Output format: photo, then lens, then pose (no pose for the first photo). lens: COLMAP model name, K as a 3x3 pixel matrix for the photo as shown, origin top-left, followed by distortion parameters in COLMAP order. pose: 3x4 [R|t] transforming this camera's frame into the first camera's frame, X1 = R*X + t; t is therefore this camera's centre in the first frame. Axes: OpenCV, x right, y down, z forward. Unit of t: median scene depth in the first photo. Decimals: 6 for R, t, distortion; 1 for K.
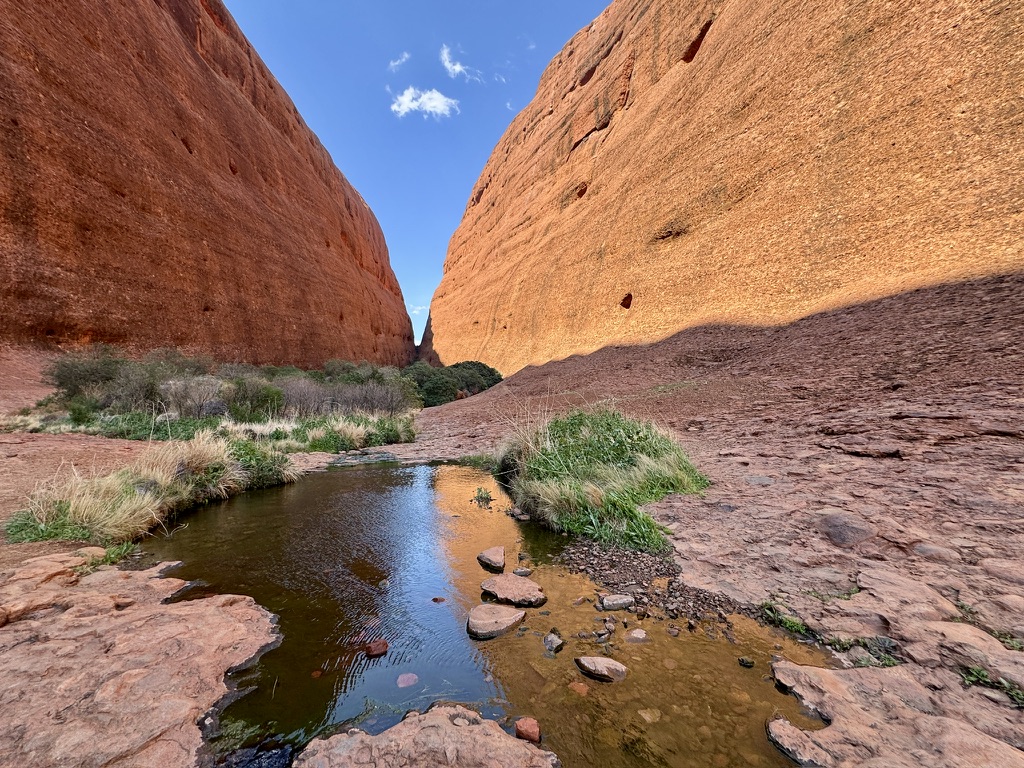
lens RADIAL K [[410.0, 0, 512.2], [0, 410.0, 382.3], [0, 0, 1]] dist [-0.000295, 0.000139]
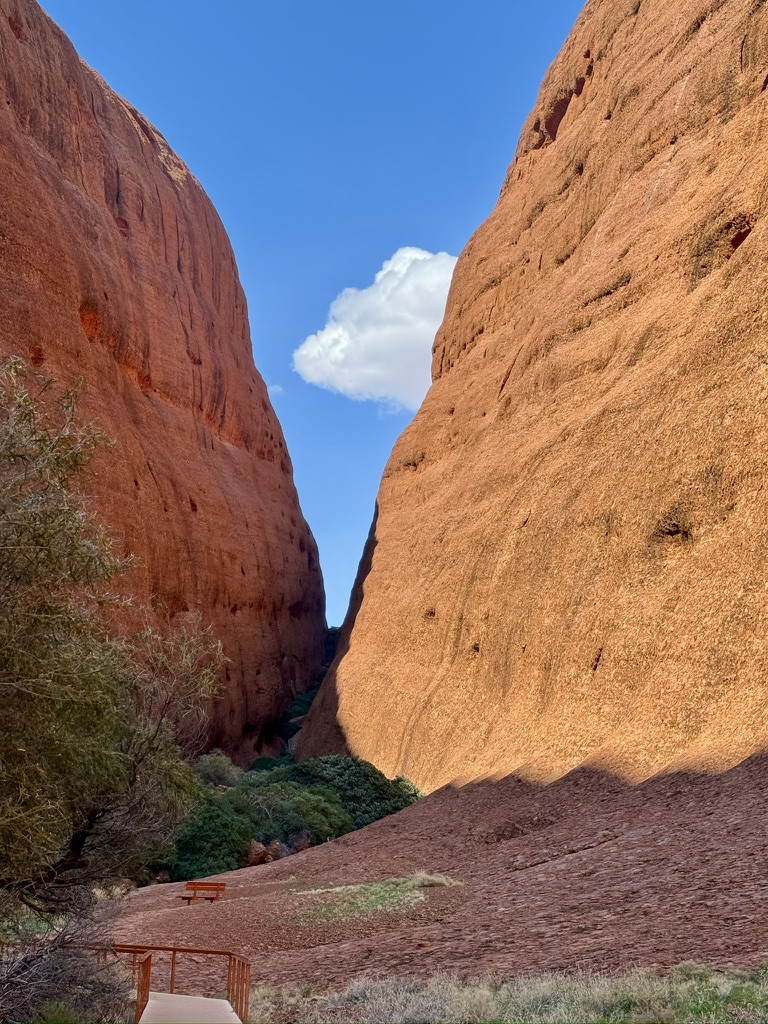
lens RADIAL K [[1608.5, 0, 384.0], [0, 1608.5, 512.0], [0, 0, 1]] dist [0.127750, 0.062003]
pose [[0.977545, 0.002918, -0.210706, 0.167341], [-0.034776, 0.988428, -0.147652, -0.036596], [0.207837, 0.151664, 0.966334, -0.320054]]
